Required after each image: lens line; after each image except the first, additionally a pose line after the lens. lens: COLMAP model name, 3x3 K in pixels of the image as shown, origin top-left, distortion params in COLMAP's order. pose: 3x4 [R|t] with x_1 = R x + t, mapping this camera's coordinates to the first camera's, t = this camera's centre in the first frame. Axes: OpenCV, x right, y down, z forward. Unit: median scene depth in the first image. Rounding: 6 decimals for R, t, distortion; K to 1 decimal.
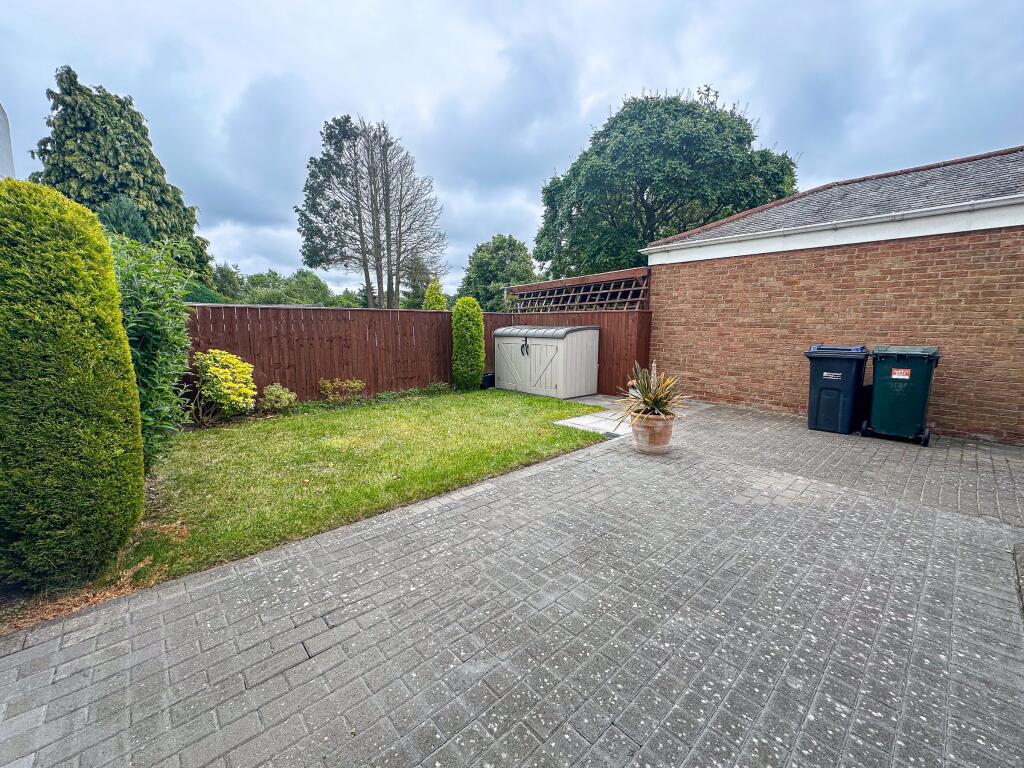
lens RADIAL K [[418.1, 0, 510.8], [0, 418.1, 388.6], [0, 0, 1]] dist [-0.002692, -0.000205]
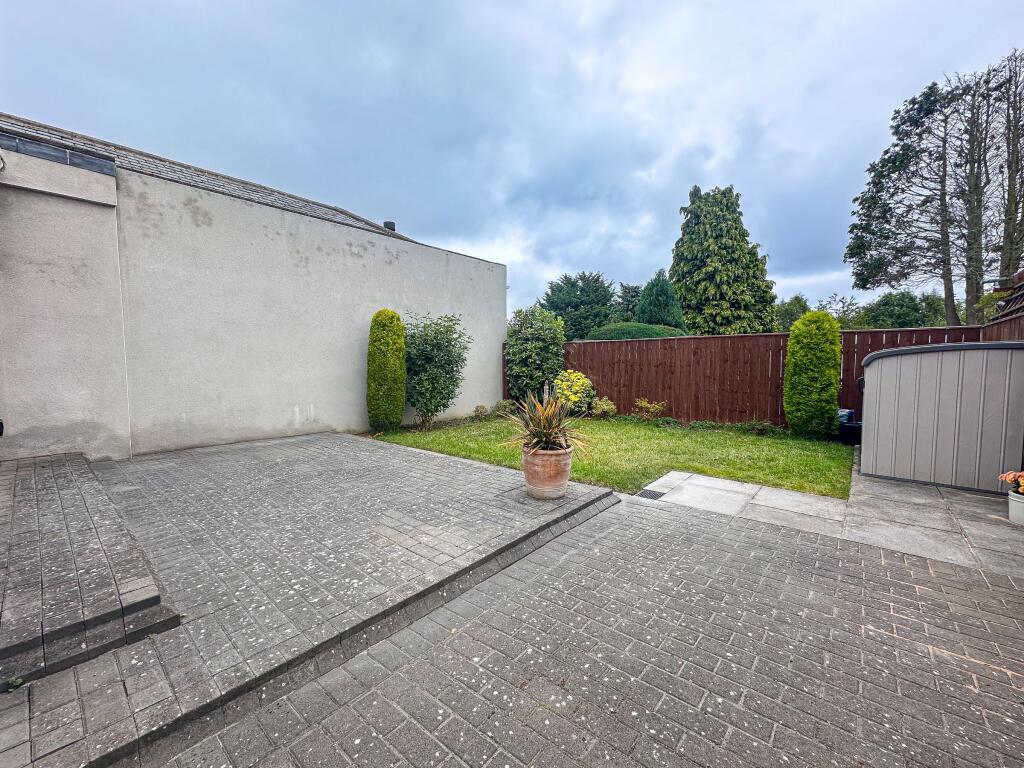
lens RADIAL K [[418.1, 0, 510.8], [0, 418.1, 388.6], [0, 0, 1]] dist [-0.002692, -0.000205]
pose [[0.112267, 0.058400, -0.991961, 0.797774], [-0.143791, 0.988719, 0.041935, -0.054948], [0.983219, 0.137927, 0.119397, 0.575806]]
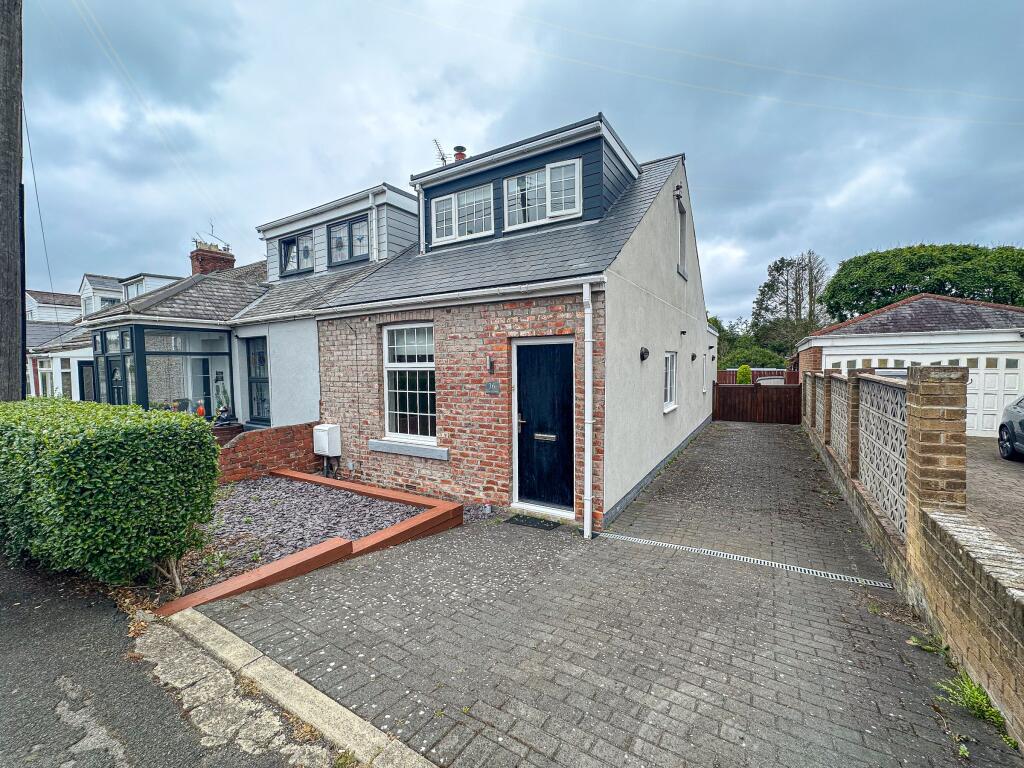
lens RADIAL K [[418.1, 0, 510.8], [0, 418.1, 388.6], [0, 0, 1]] dist [-0.002692, -0.000205]
pose [[0.269140, 0.047498, -0.961929, 2.703701], [-0.138287, 0.990340, 0.010210, 0.132848], [0.953122, 0.130274, 0.273108, -1.383139]]
